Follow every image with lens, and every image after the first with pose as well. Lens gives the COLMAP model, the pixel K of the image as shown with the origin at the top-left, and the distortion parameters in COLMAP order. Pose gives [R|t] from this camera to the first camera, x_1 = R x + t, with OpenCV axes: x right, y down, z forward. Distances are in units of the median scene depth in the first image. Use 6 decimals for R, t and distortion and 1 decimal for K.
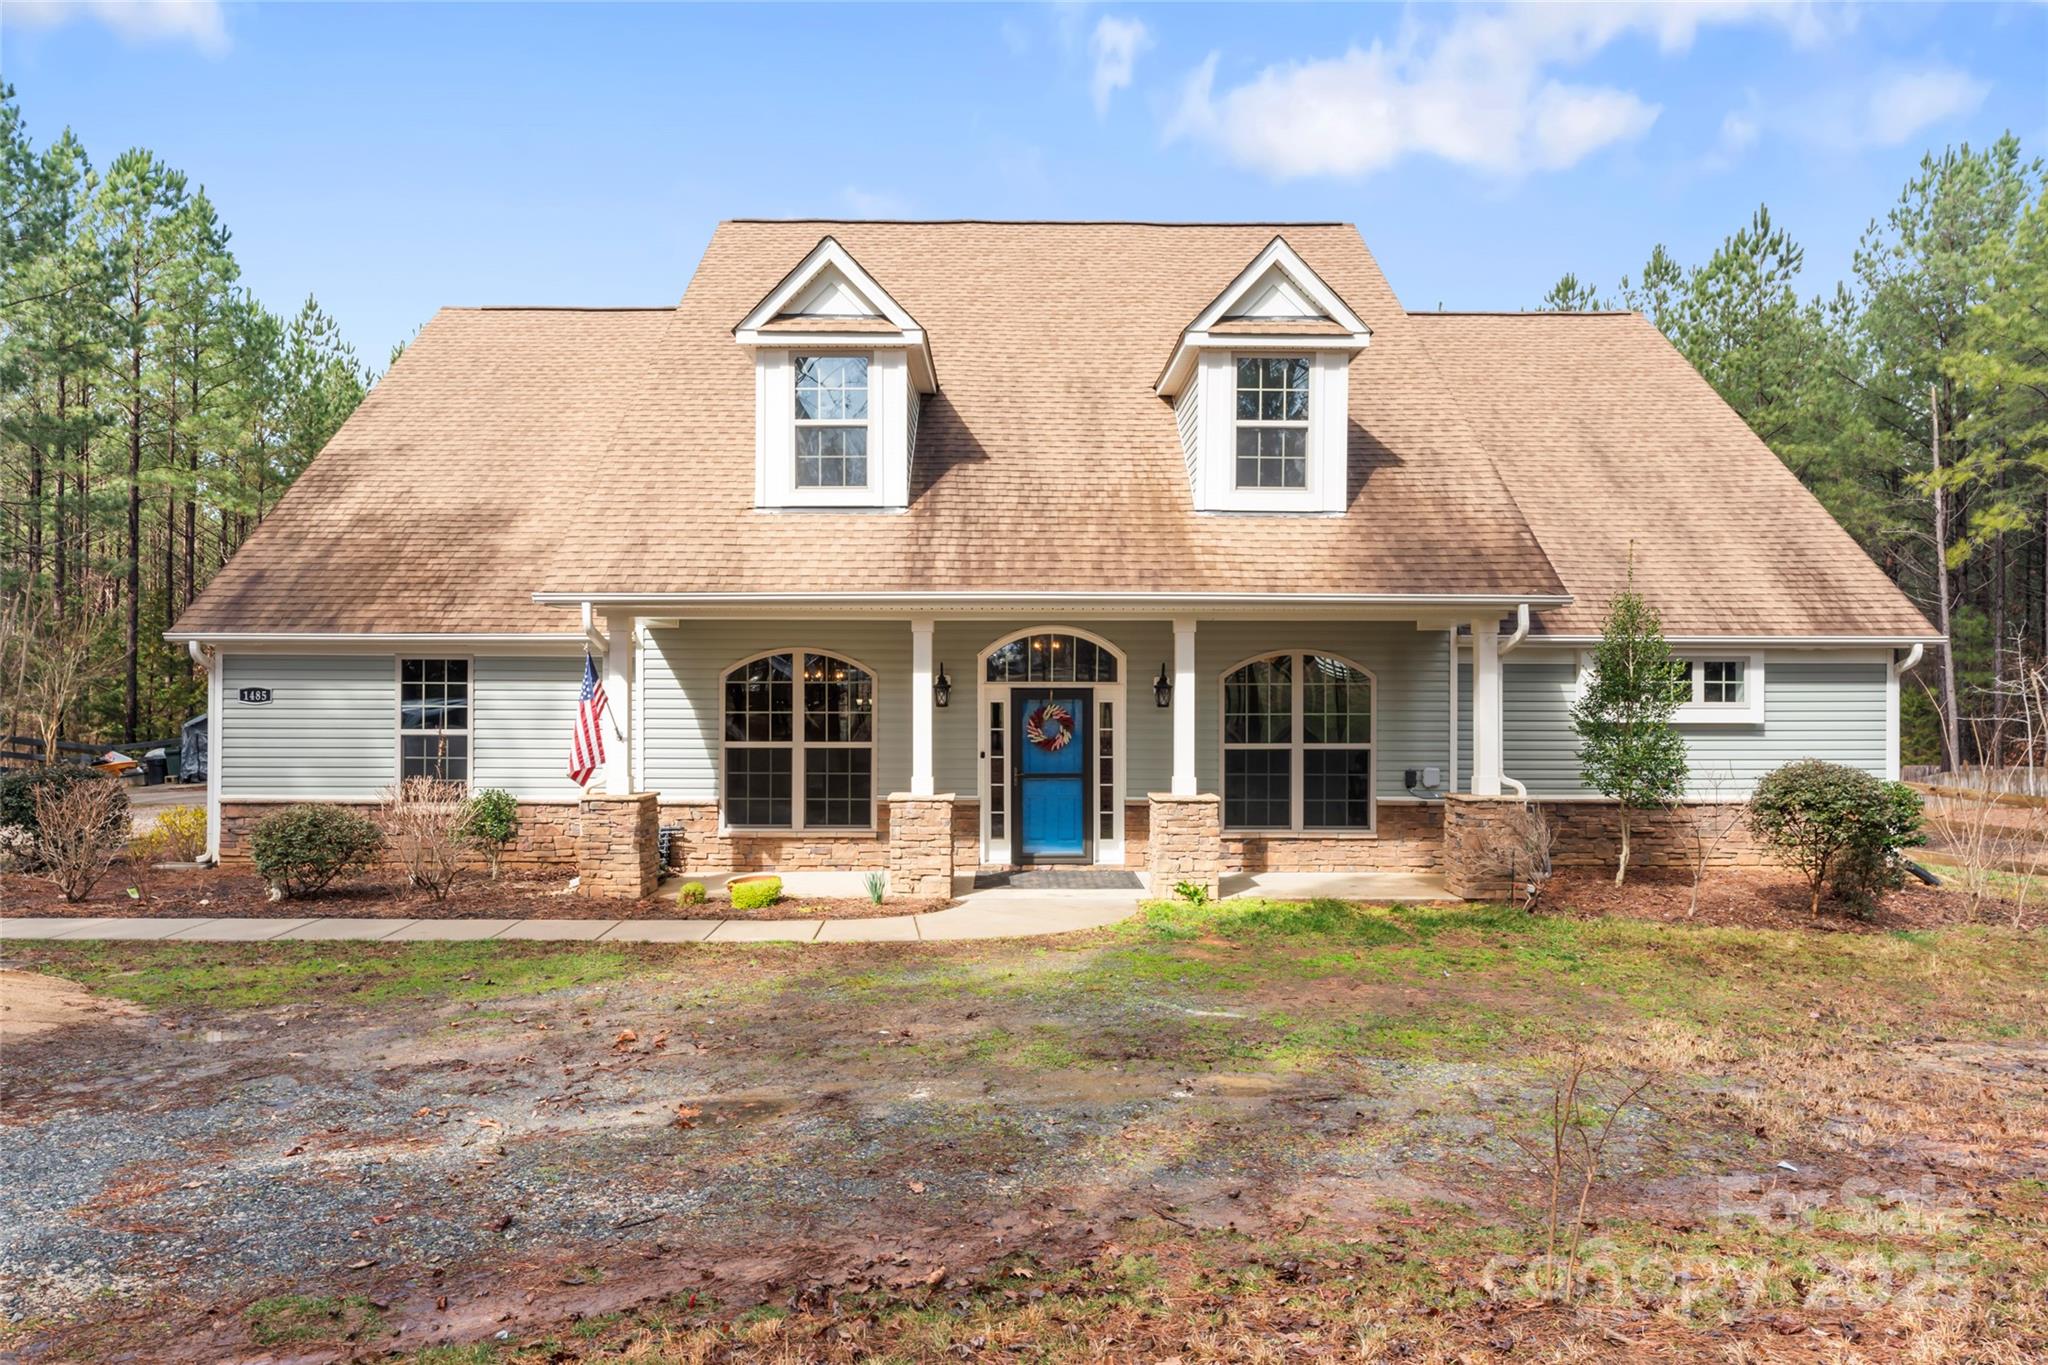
lens RADIAL K [[1251.6, 0, 1023.3], [0, 1251.6, 695.7], [0, 0, 1]] dist [0.027220, 0.000727]
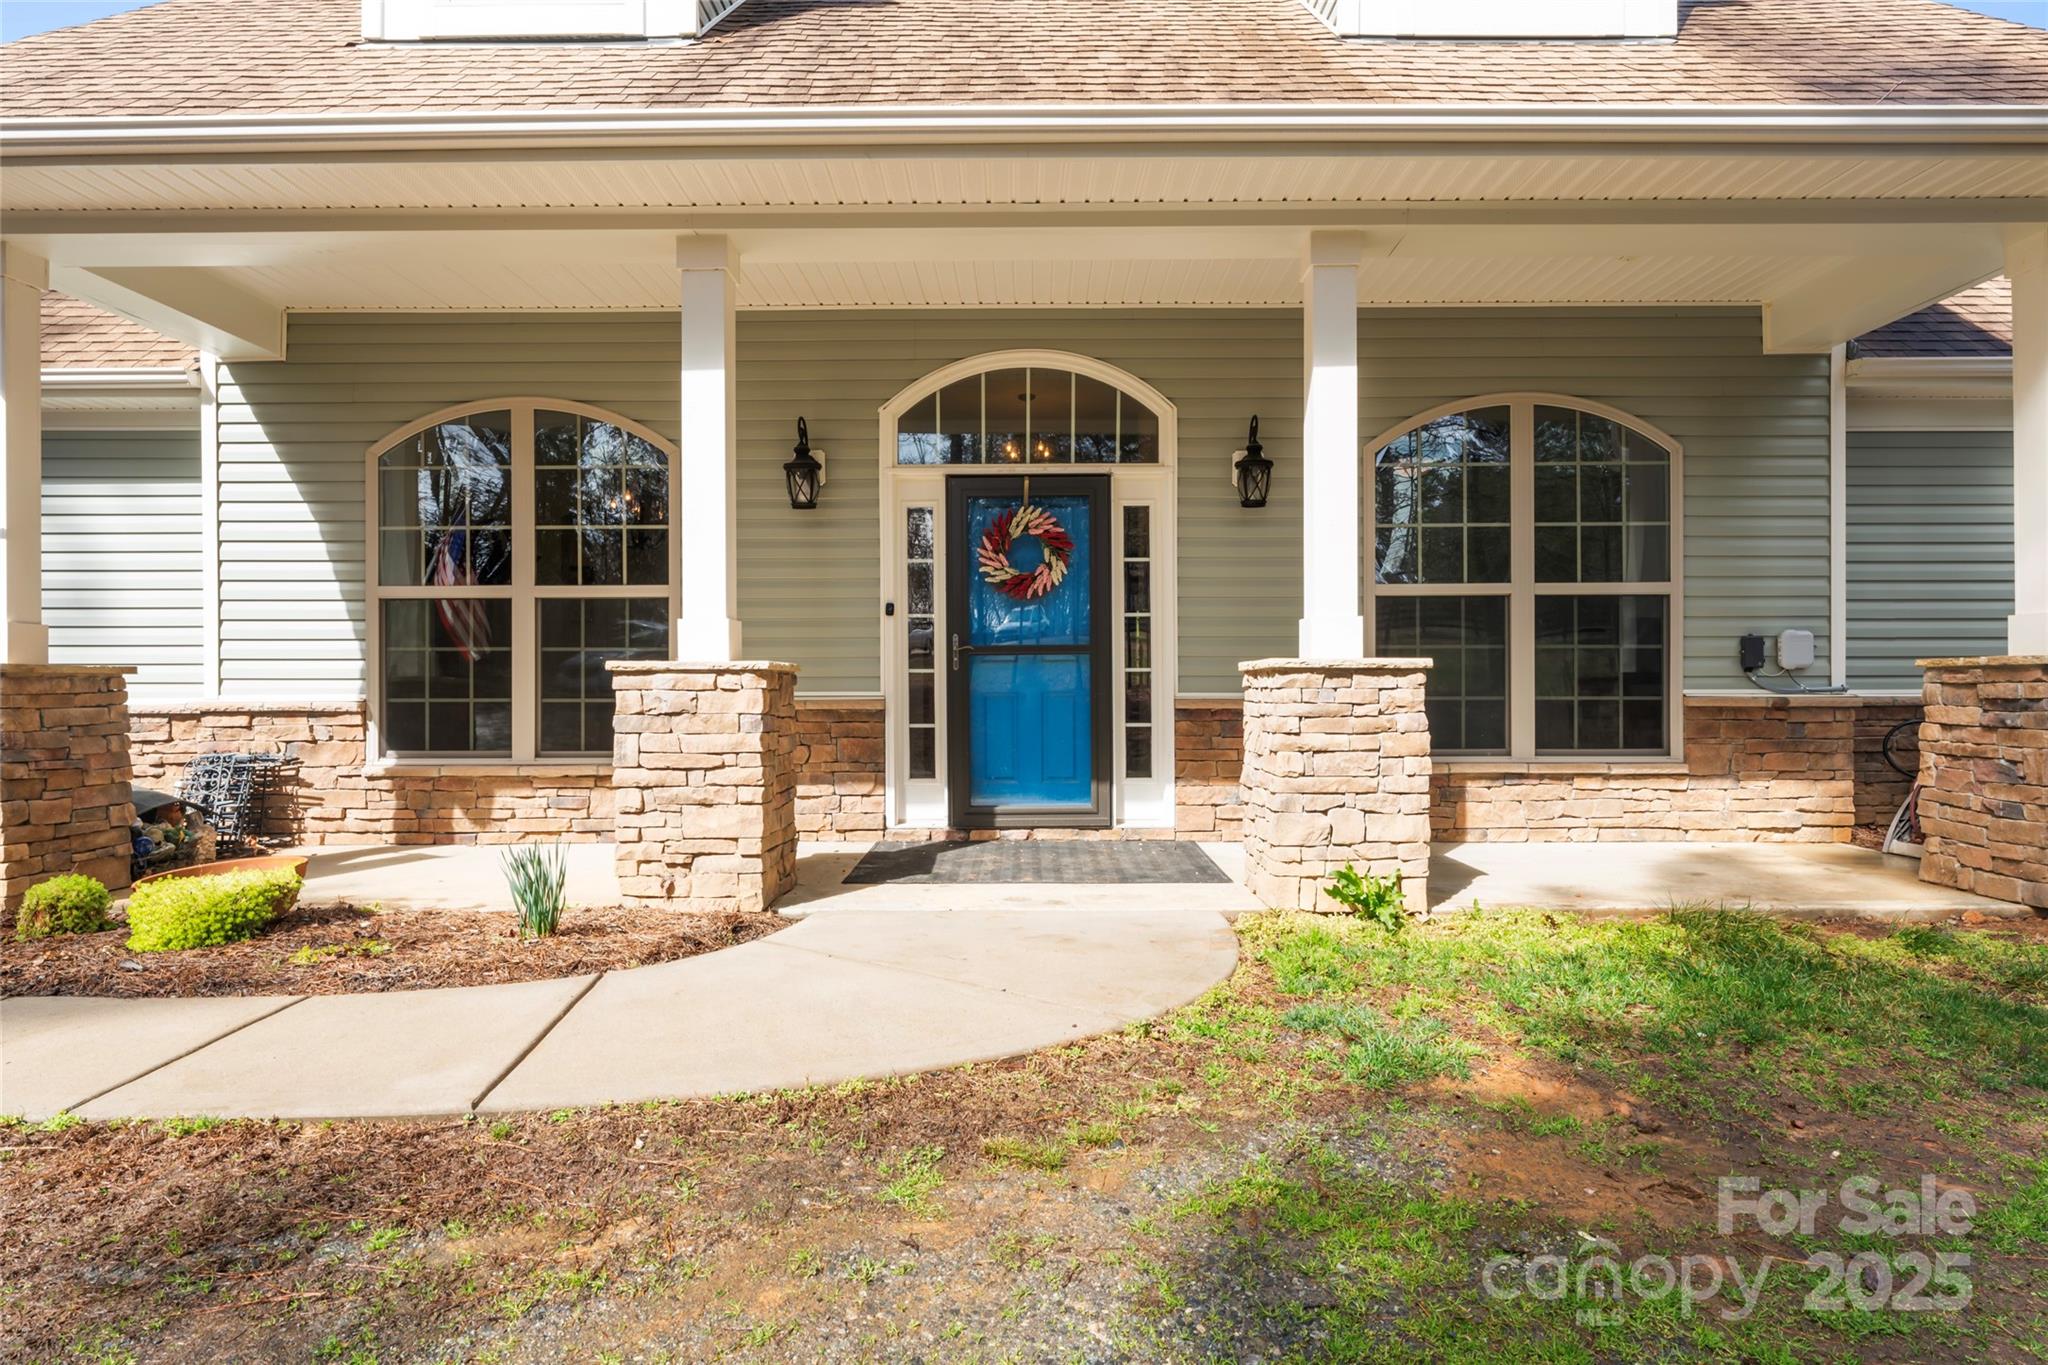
lens RADIAL K [[1103.1, 0, 1026.1], [0, 1103.1, 675.0], [0, 0, 1]] dist [0.000256, 0.000717]
pose [[0.999898, -0.004767, -0.013452, 0.027712], [0.004642, 0.999946, -0.009350, 0.077650], [0.013496, 0.009287, 0.999866, 0.561136]]
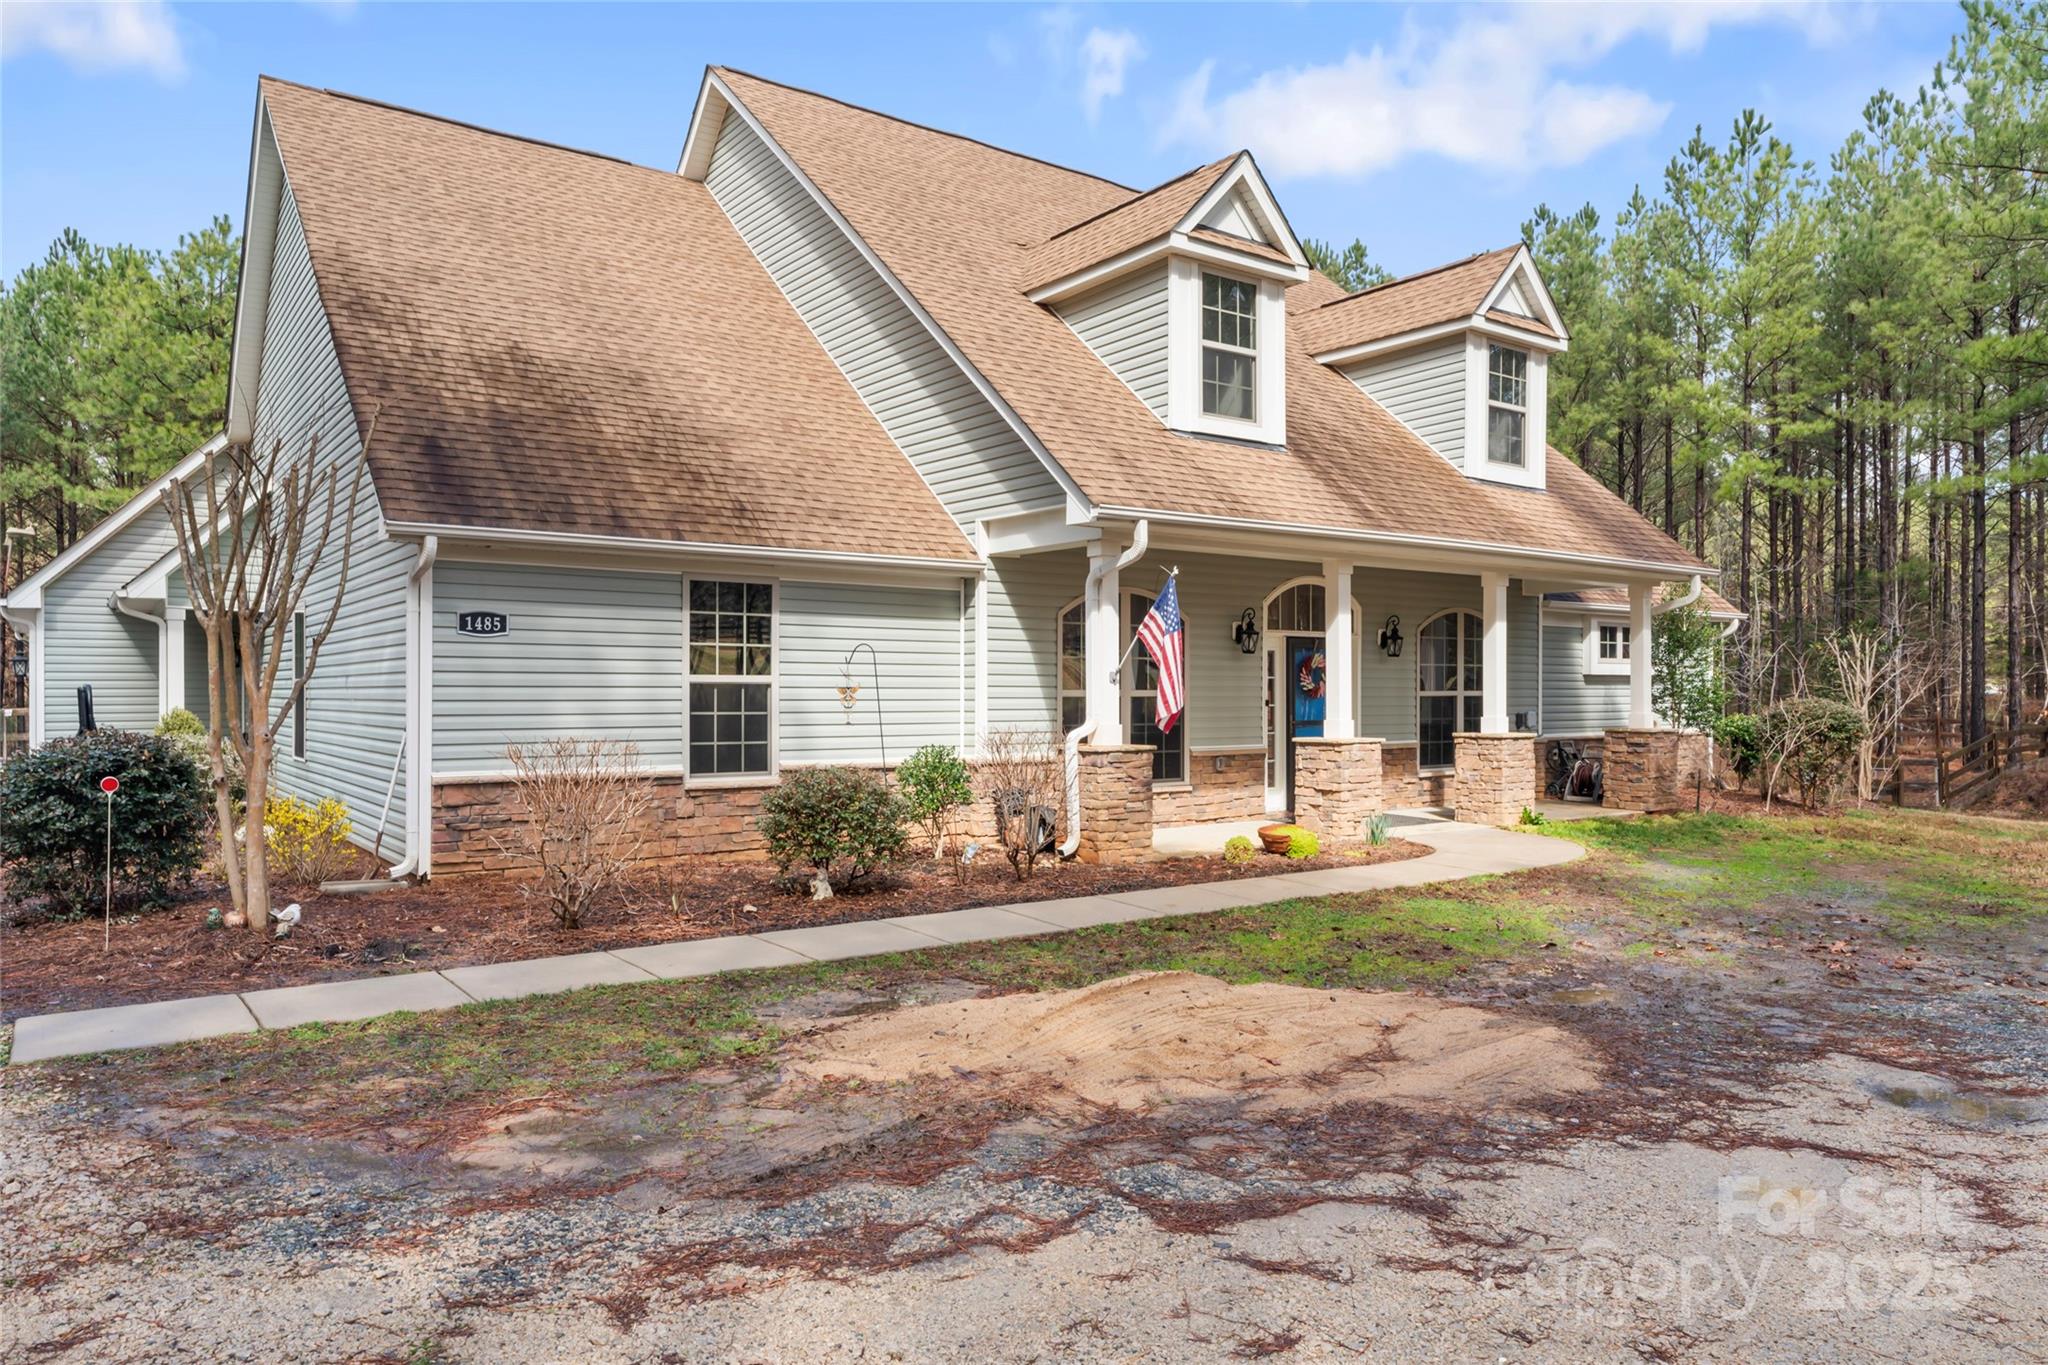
lens RADIAL K [[1317.5, 0, 1024.3], [0, 1317.5, 684.7], [0, 0, 1]] dist [0.011599, 0.000586]
pose [[0.809118, 0.000226, 0.587646, -0.802330], [-0.003723, 0.999982, 0.004742, 0.028457], [-0.587634, -0.006024, 0.809104, 0.265964]]
